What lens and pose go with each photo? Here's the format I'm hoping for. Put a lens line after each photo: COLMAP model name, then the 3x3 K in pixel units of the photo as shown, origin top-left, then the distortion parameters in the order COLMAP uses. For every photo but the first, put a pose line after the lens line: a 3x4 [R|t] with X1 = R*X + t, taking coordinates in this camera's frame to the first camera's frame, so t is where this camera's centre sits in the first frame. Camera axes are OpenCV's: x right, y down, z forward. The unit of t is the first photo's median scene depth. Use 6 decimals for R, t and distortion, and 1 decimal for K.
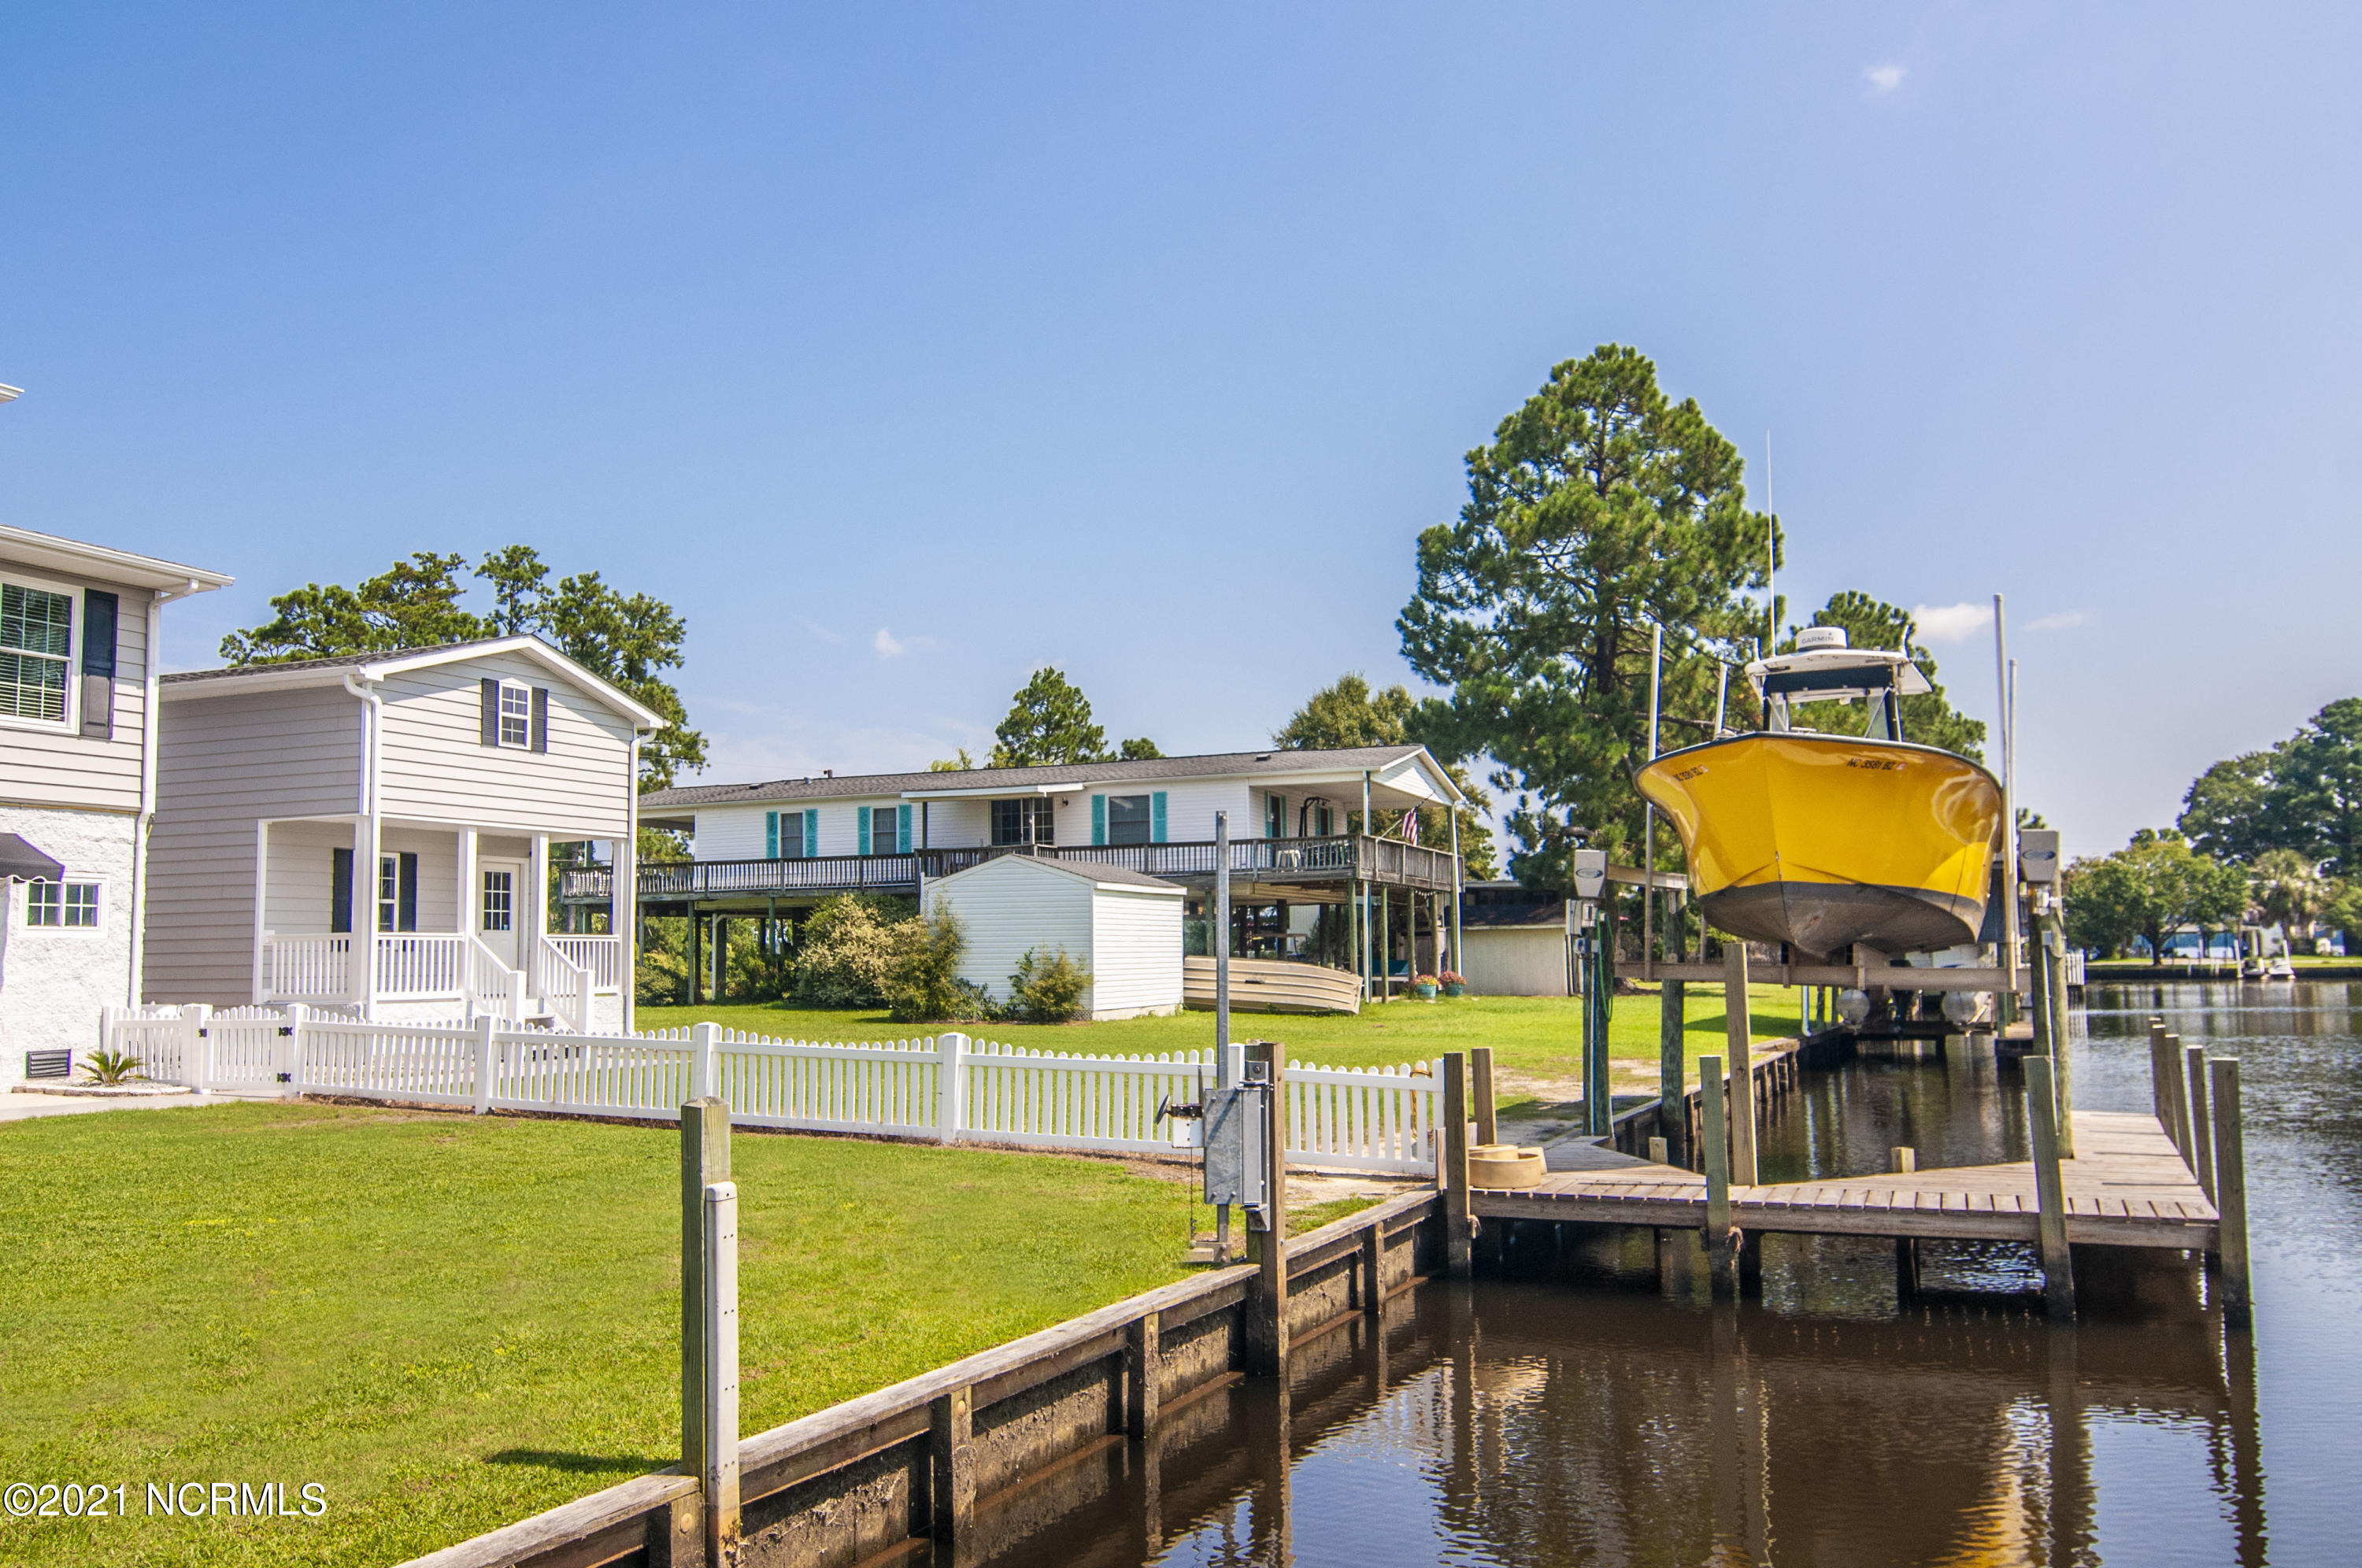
lens RADIAL K [[1776.7, 0, 1181.0], [0, 1776.7, 784.0], [0, 0, 1]] dist [-0.004721, -0.001495]
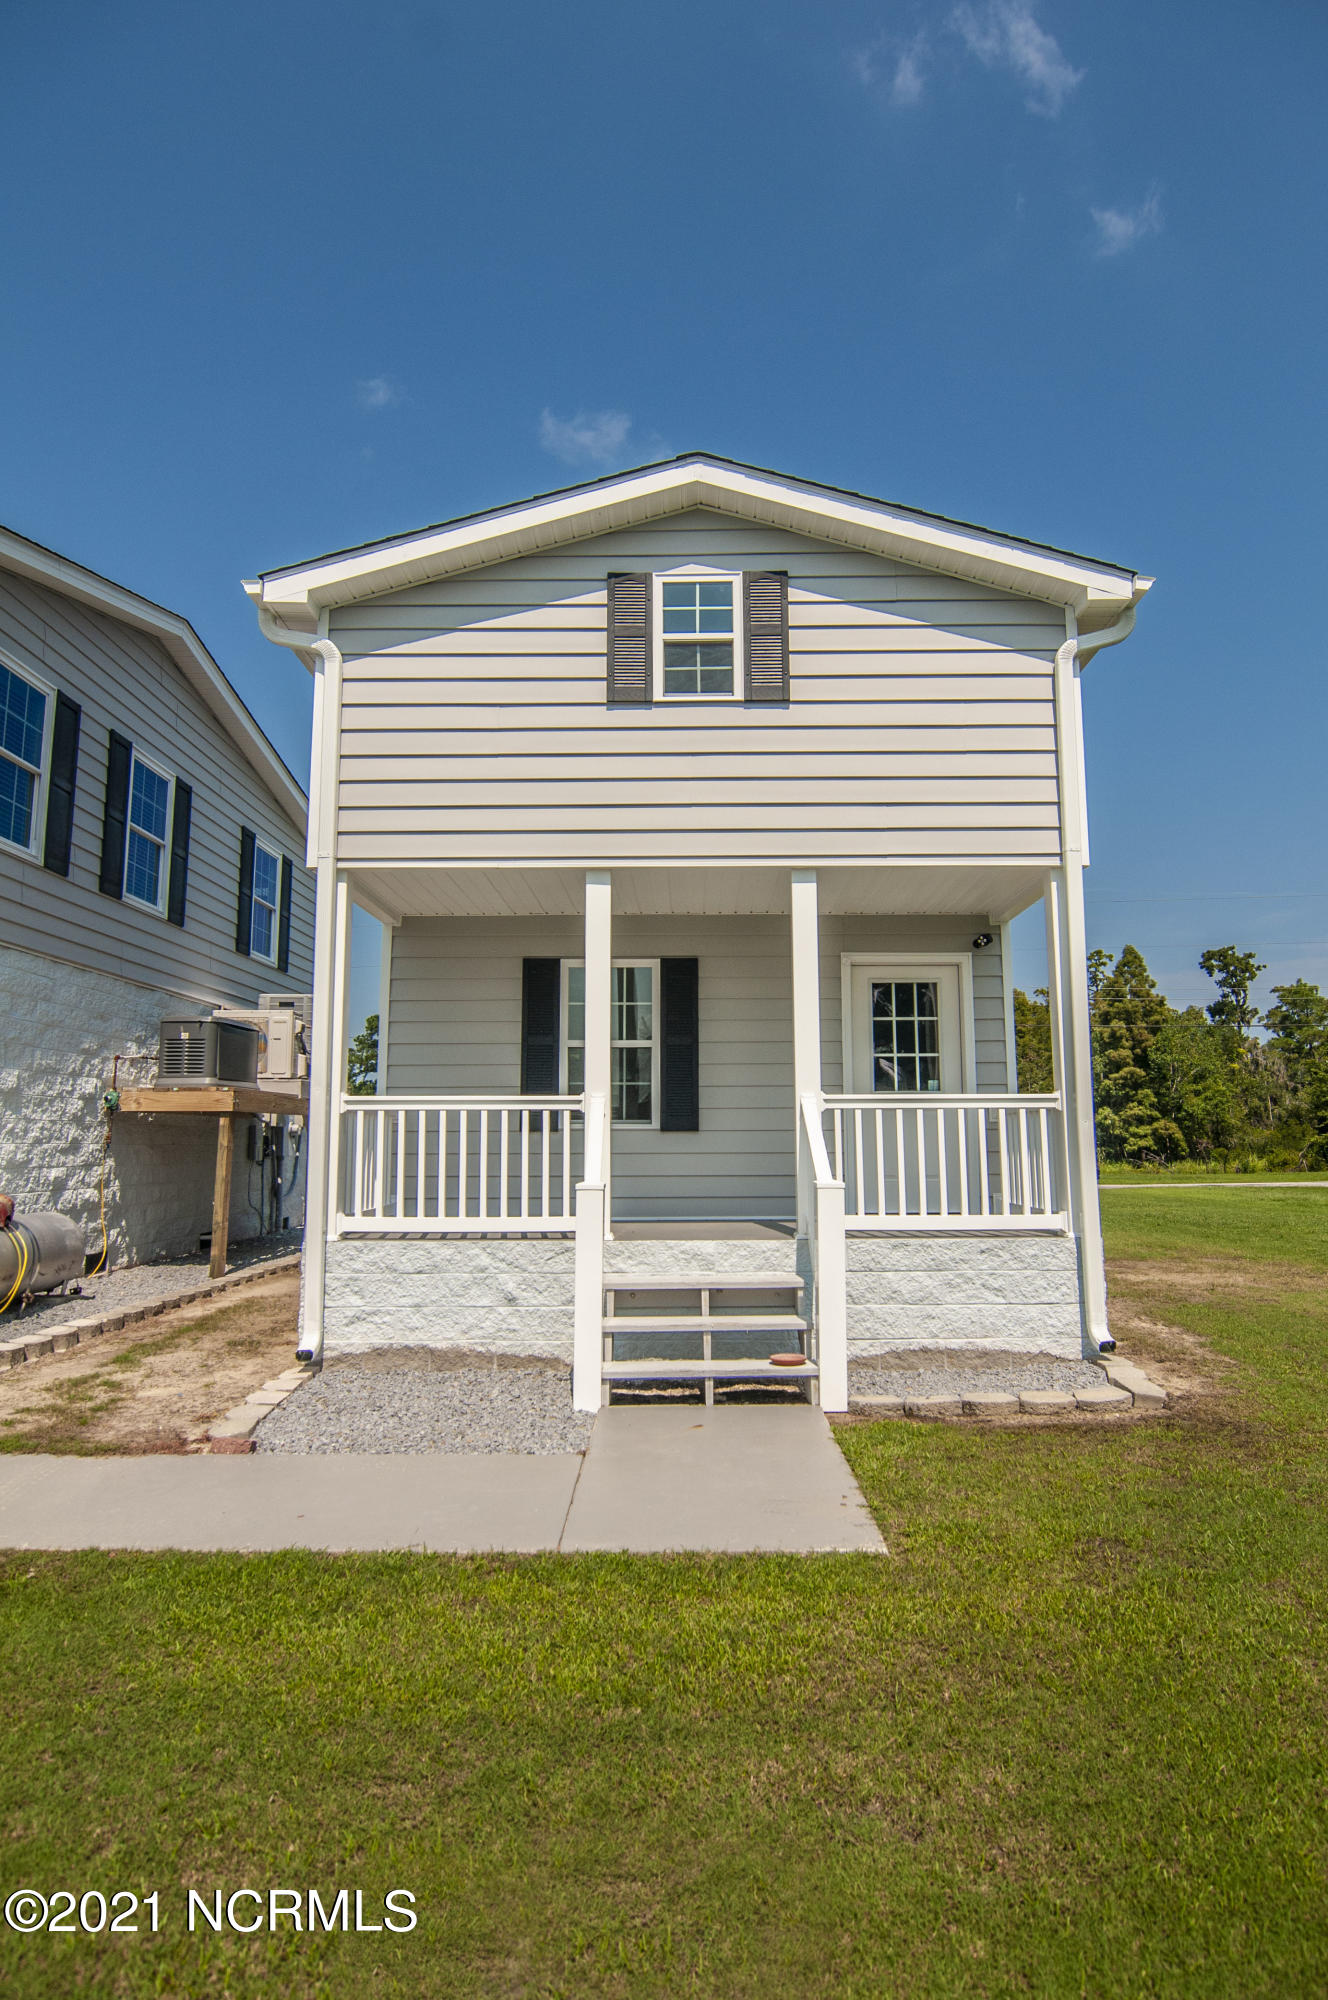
lens RADIAL K [[1071.9, 0, 664.0], [0, 1071.9, 1000.0], [0, 0, 1]] dist [-0.004116, -0.000717]
pose [[0.396122, -0.091698, -0.913608, -0.116465], [0.088316, 0.994193, -0.061494, 0.068338], [0.913941, -0.056326, 0.401920, 0.800607]]
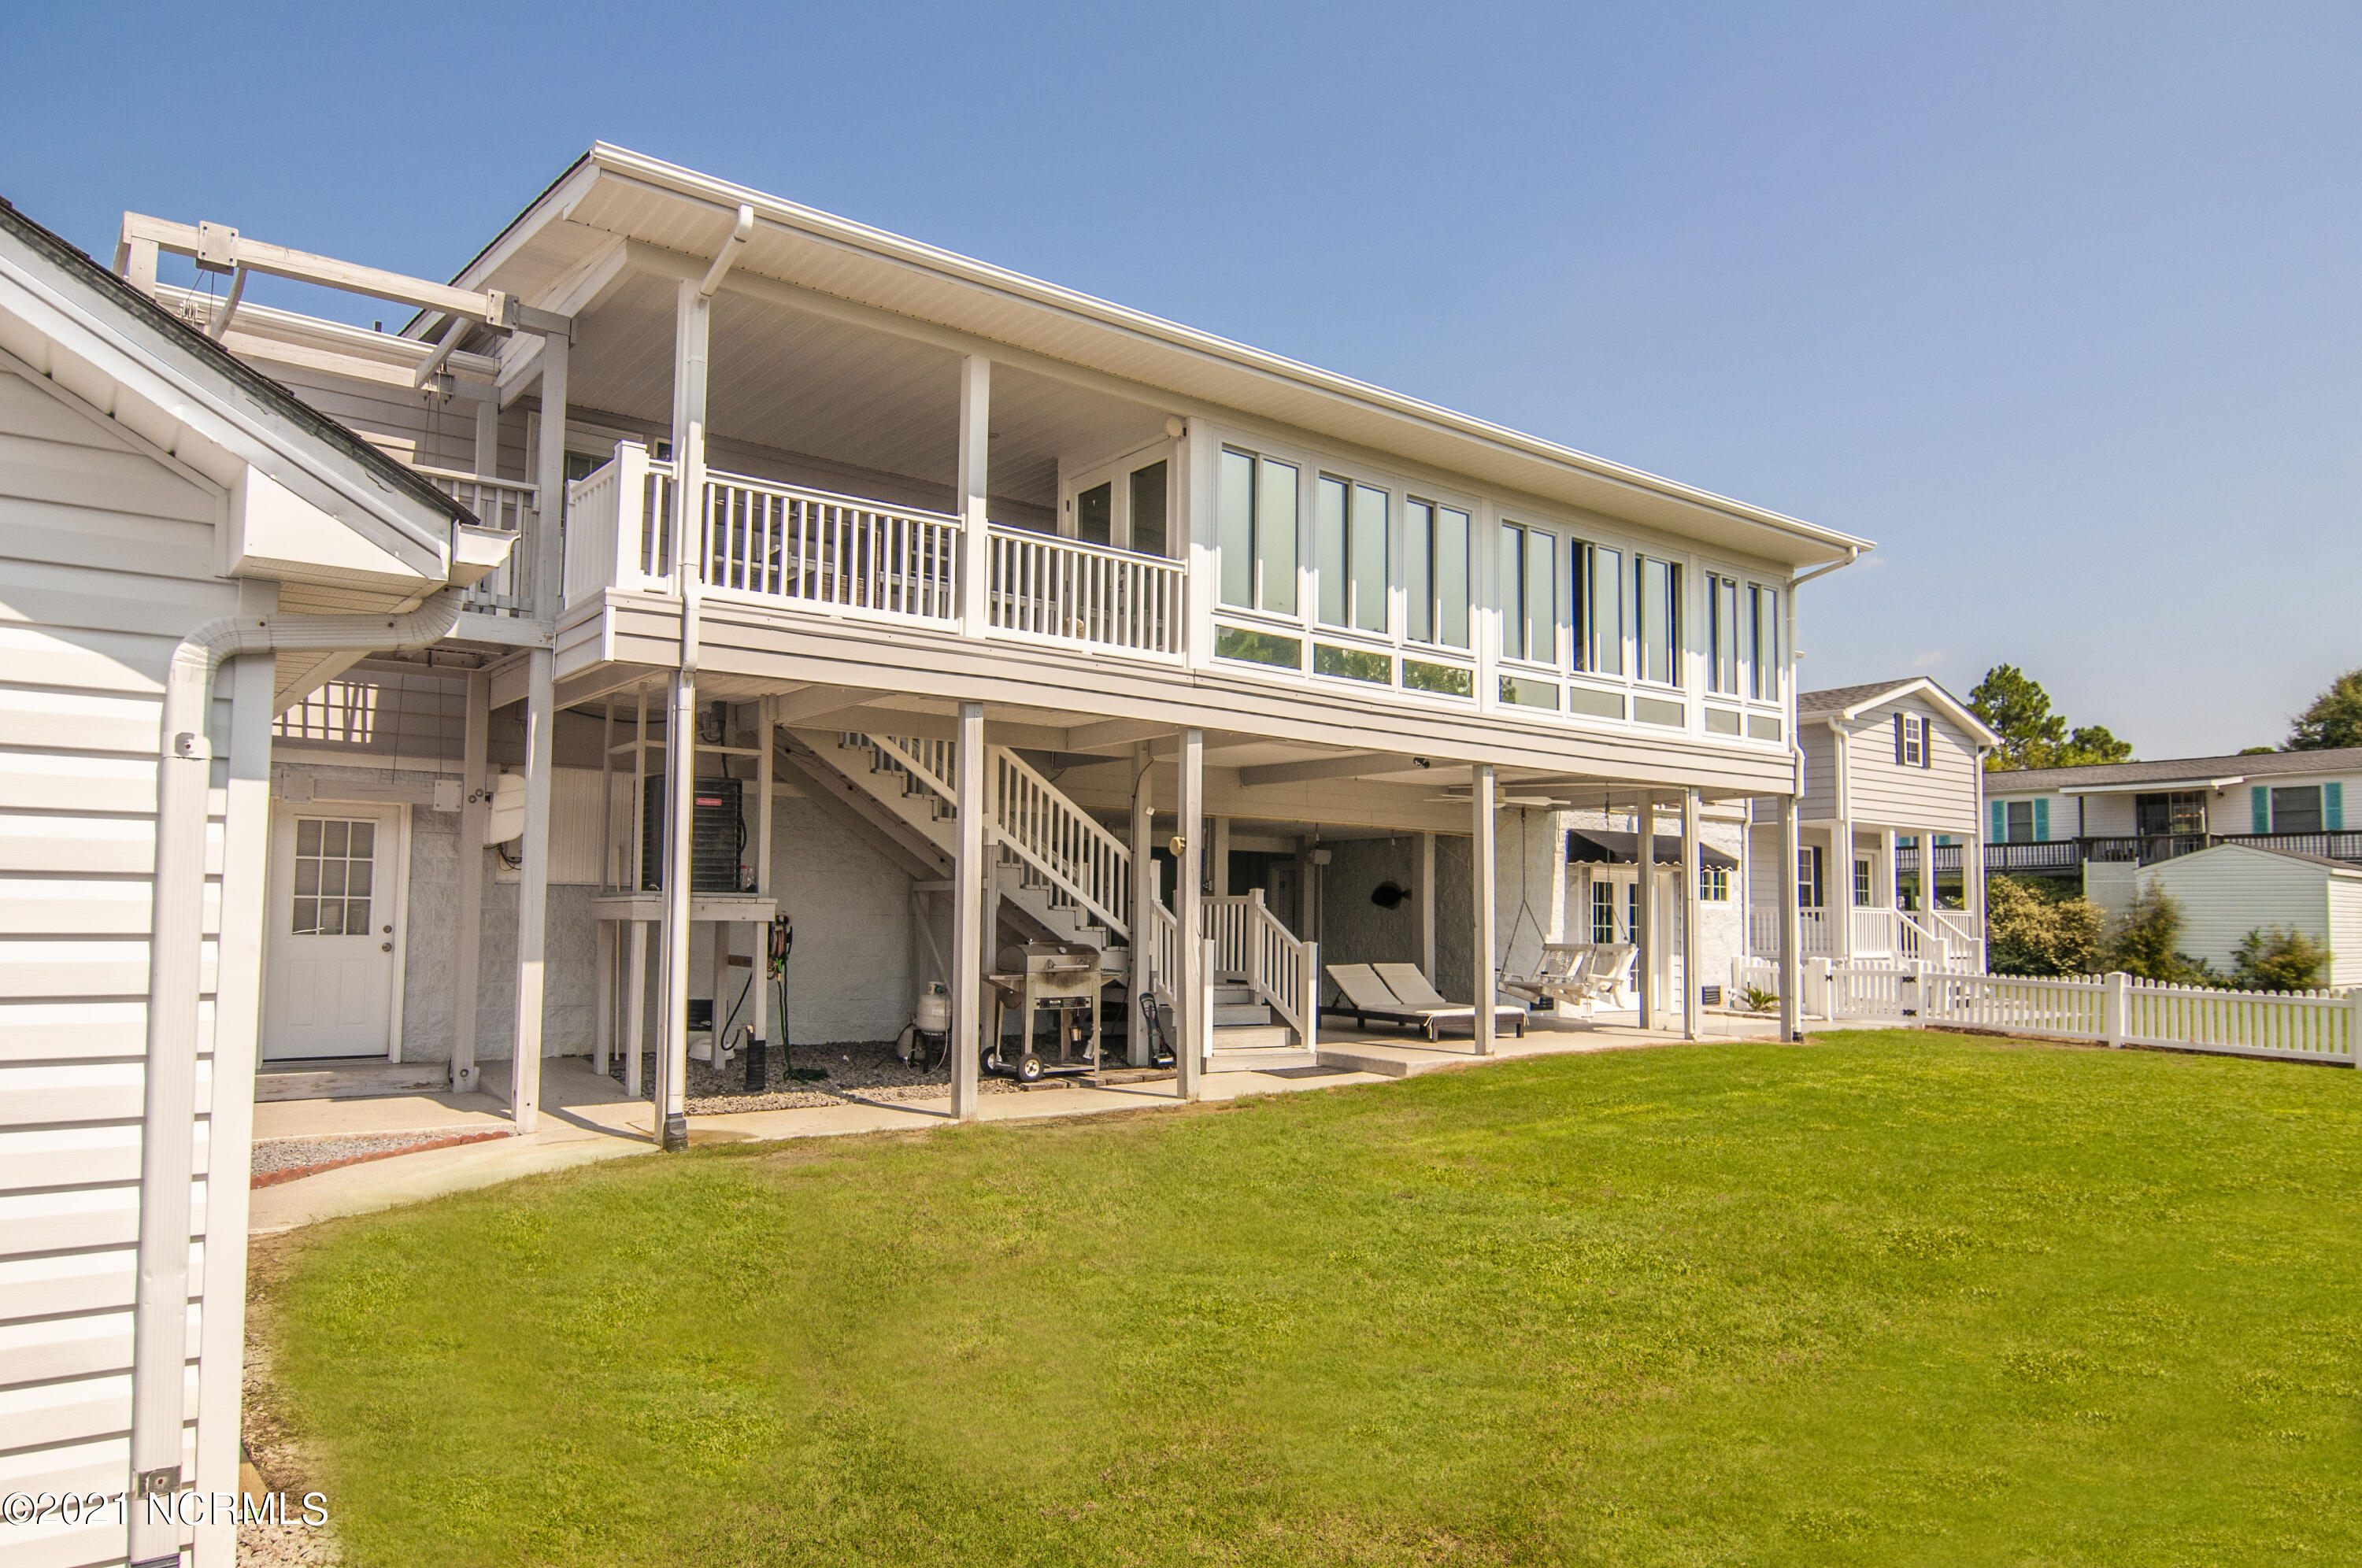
lens RADIAL K [[1529.1, 0, 1181.0], [0, 1529.1, 784.0], [0, 0, 1]] dist [0.000879, -0.000489]
pose [[0.882770, -0.021575, -0.469309, -0.296970], [0.024391, 0.999702, -0.000079, -0.018086], [0.469171, -0.011378, 0.883034, -0.214776]]
